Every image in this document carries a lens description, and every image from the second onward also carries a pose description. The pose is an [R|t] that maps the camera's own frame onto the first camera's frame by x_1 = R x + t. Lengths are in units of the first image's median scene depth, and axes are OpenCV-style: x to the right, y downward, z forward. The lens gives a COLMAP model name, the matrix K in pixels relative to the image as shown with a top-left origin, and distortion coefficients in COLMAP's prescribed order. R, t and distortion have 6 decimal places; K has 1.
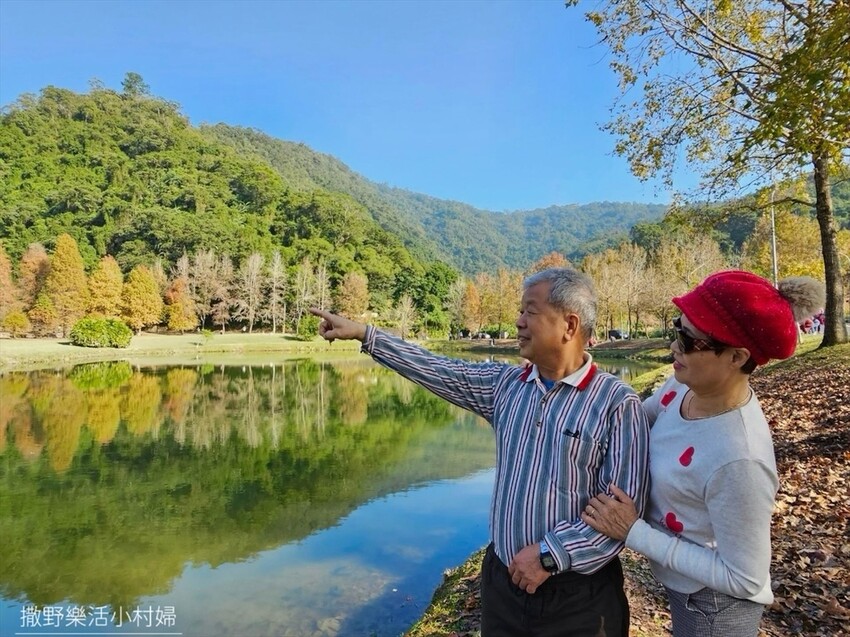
lens RADIAL K [[576.6, 0, 432.4], [0, 576.6, 317.7], [0, 0, 1]] dist [-0.016515, 0.026446]
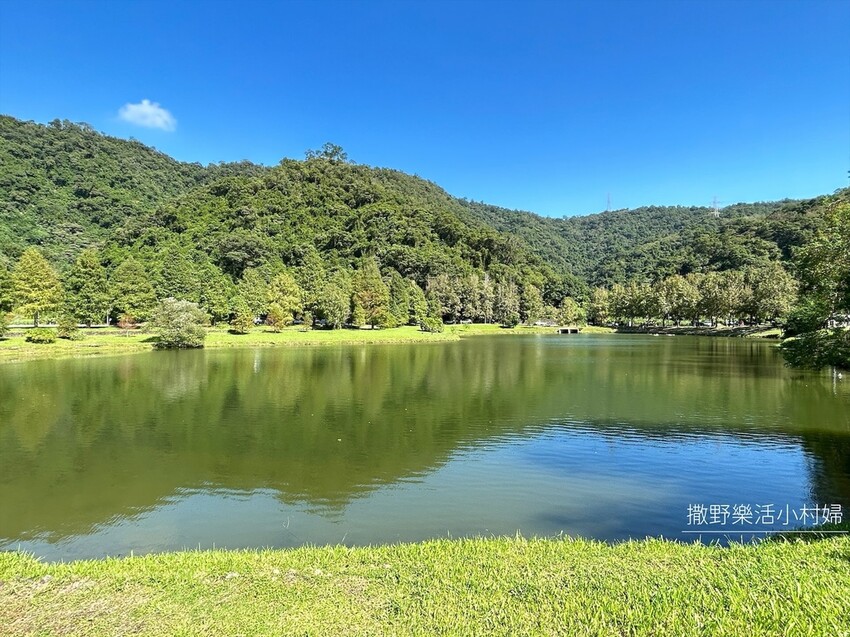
lens RADIAL K [[480.9, 0, 428.9], [0, 480.9, 322.4], [0, 0, 1]] dist [-0.000104, 0.002566]
pose [[0.991680, -0.009106, -0.128408, -0.198964], [0.013341, 0.999394, 0.032164, -0.017759], [0.128037, -0.033609, 0.991200, -0.291968]]
